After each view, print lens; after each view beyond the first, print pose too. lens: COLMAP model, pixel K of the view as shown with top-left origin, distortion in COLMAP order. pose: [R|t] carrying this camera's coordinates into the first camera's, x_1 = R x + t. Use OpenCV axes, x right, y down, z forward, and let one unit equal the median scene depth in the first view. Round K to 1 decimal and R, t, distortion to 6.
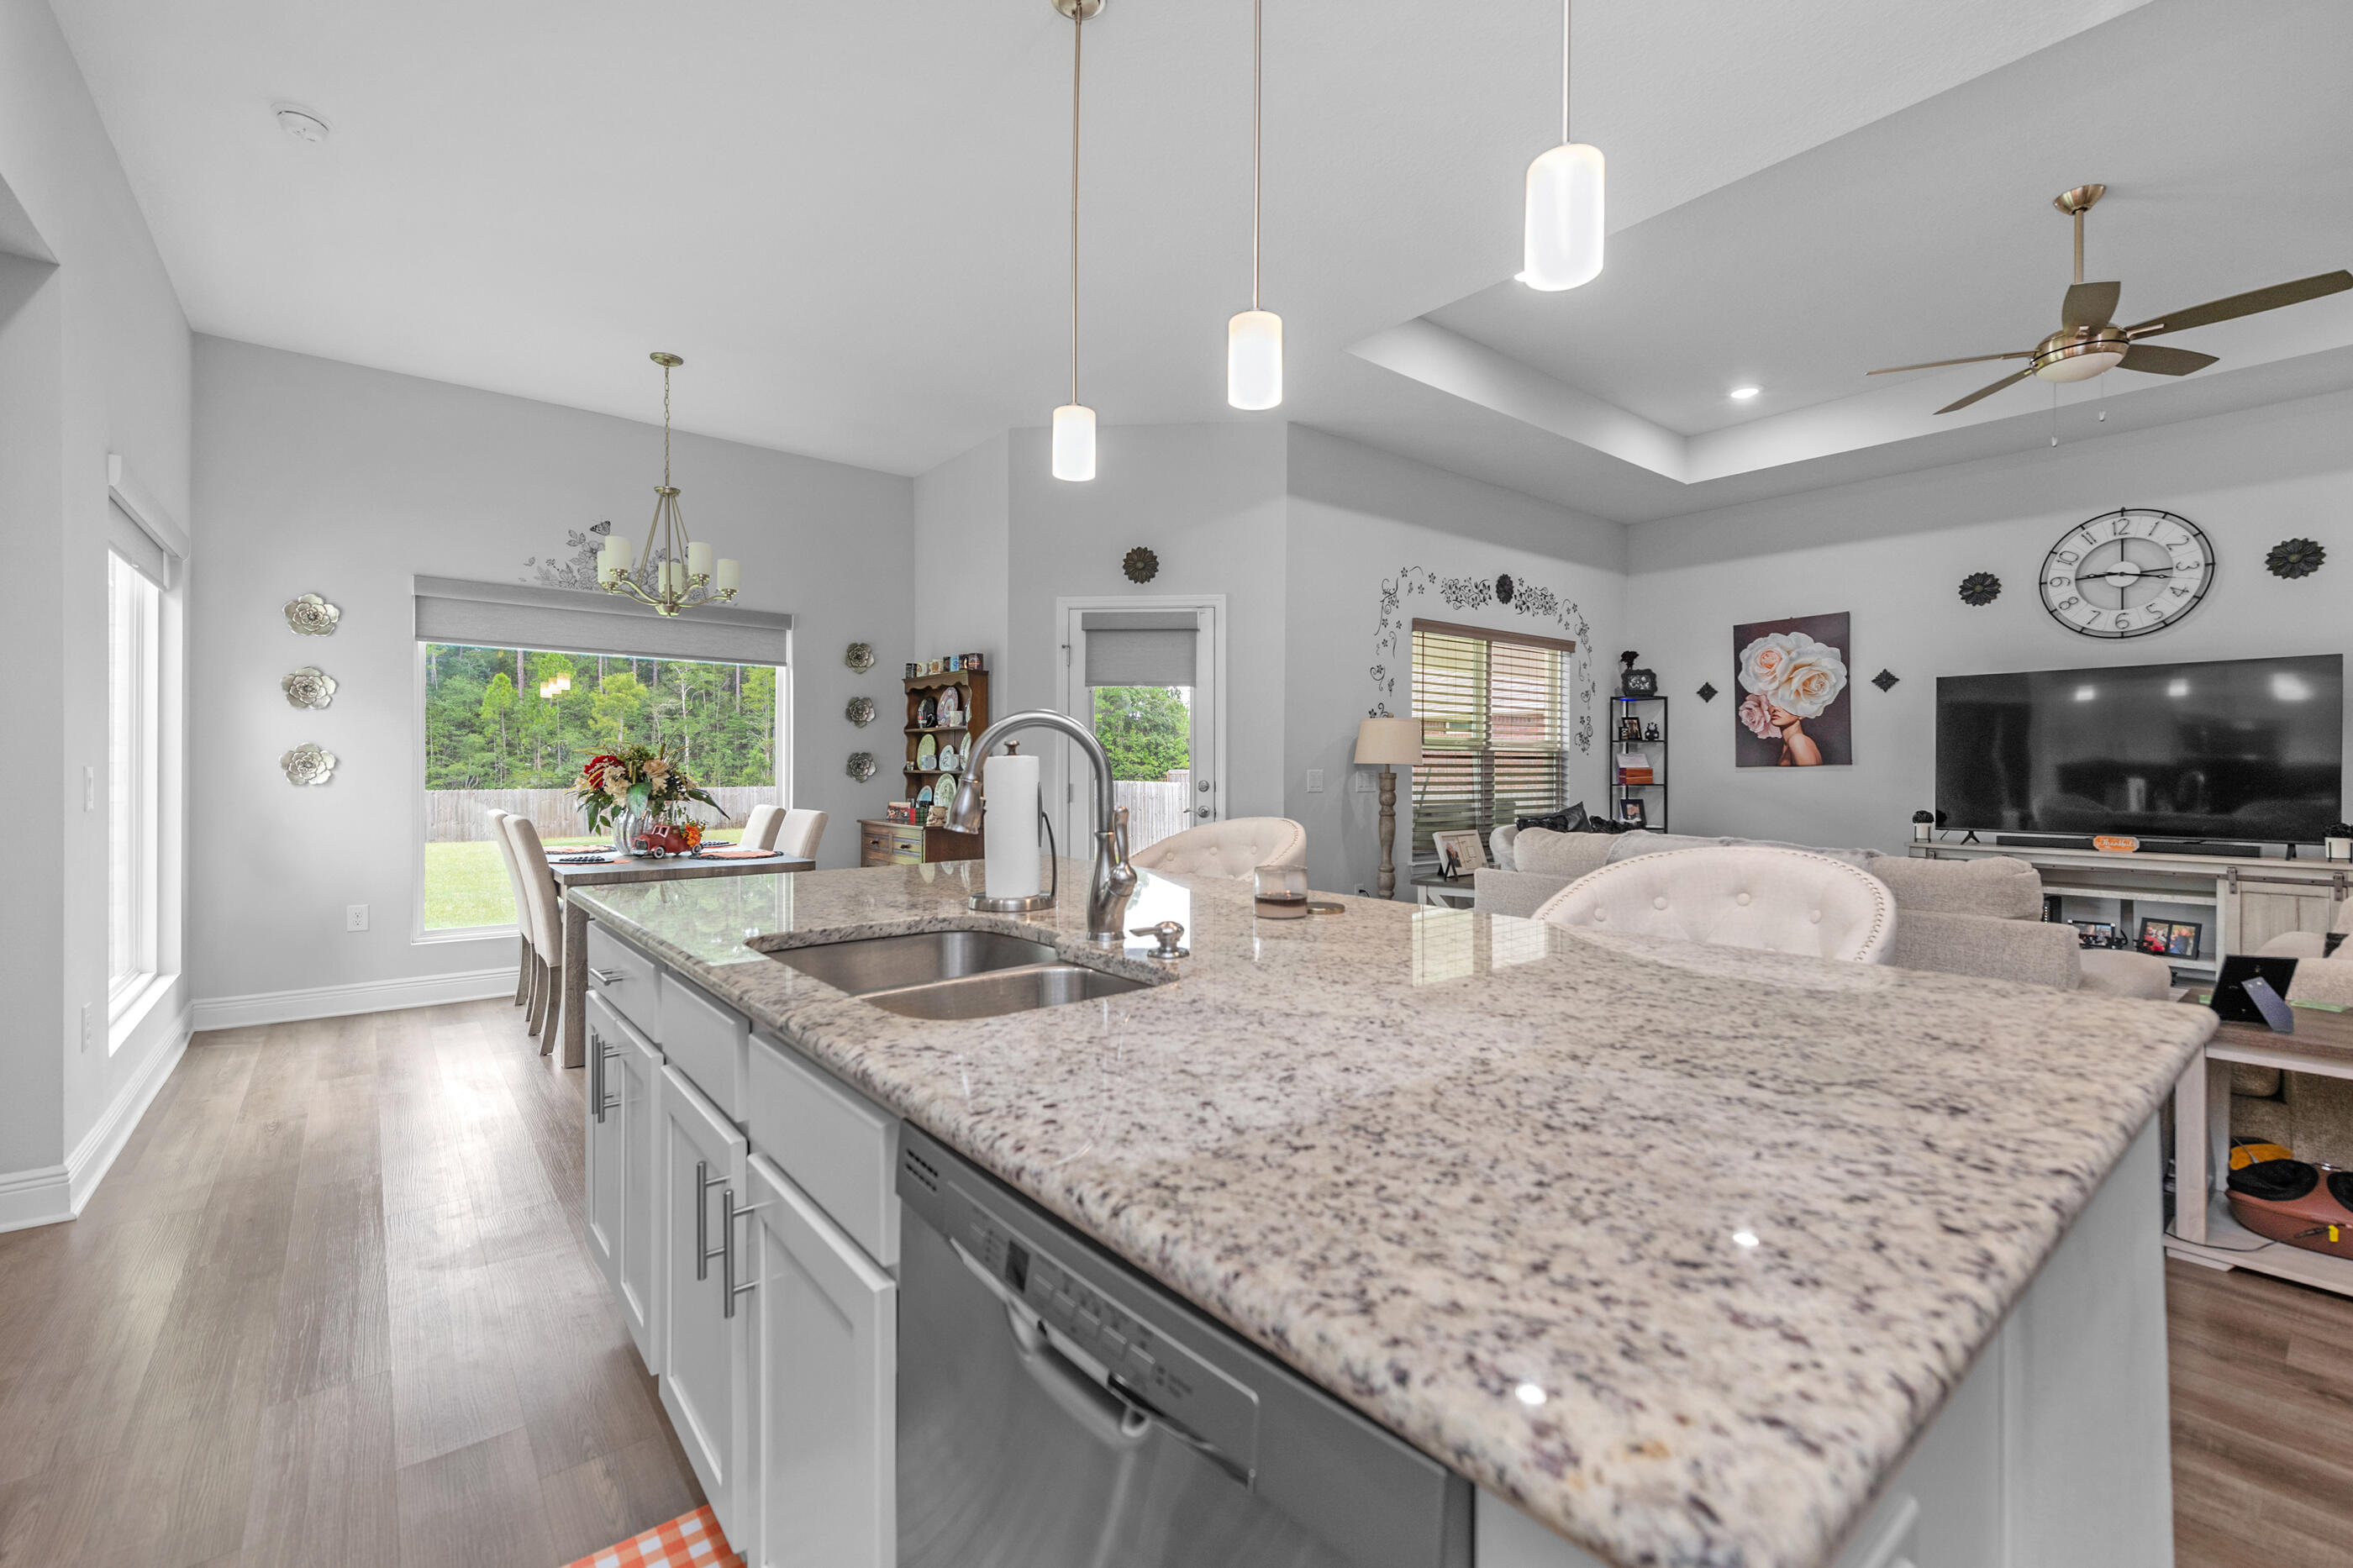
lens RADIAL K [[983.2, 0, 1173.4], [0, 983.2, 772.9], [0, 0, 1]] dist [0.017691, -0.005779]
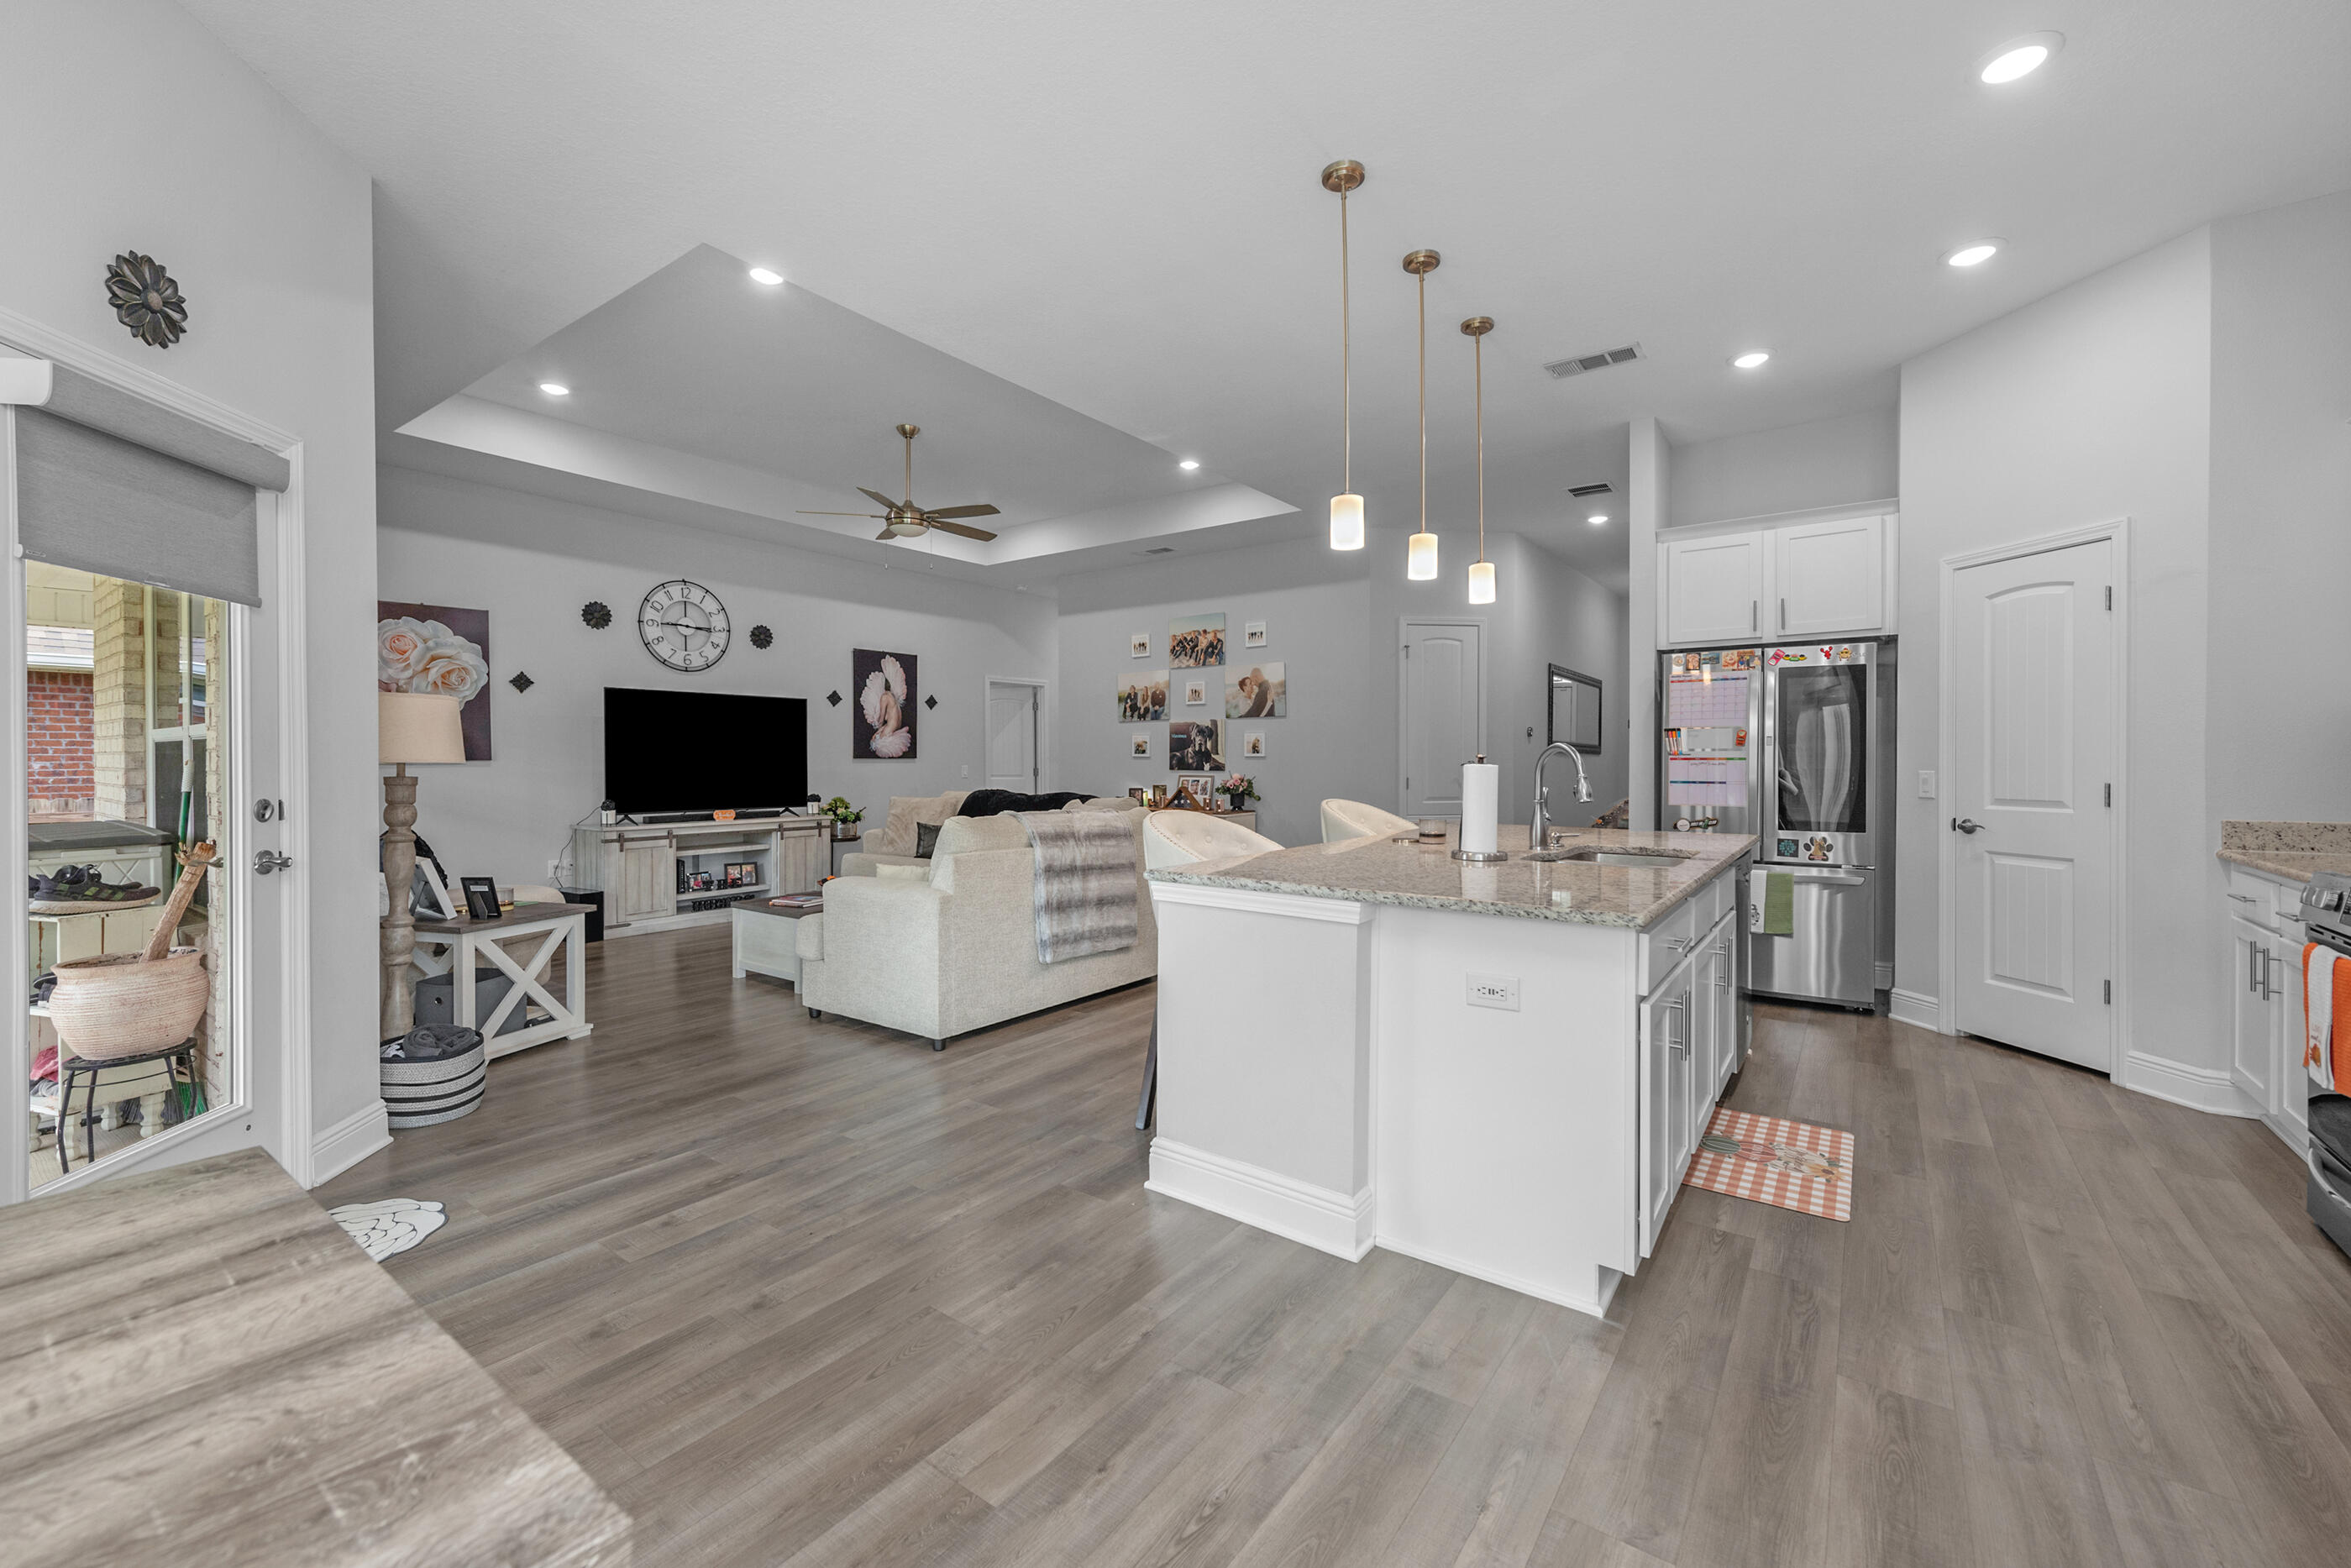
lens RADIAL K [[950.0, 0, 1191.3], [0, 950.0, 768.7], [0, 0, 1]] dist [0.017329, -0.006204]
pose [[-0.262113, -0.011266, 0.964971, -0.506432], [0.004280, 0.999908, 0.012837, -0.010668], [-0.965028, 0.007495, -0.262041, 0.615262]]
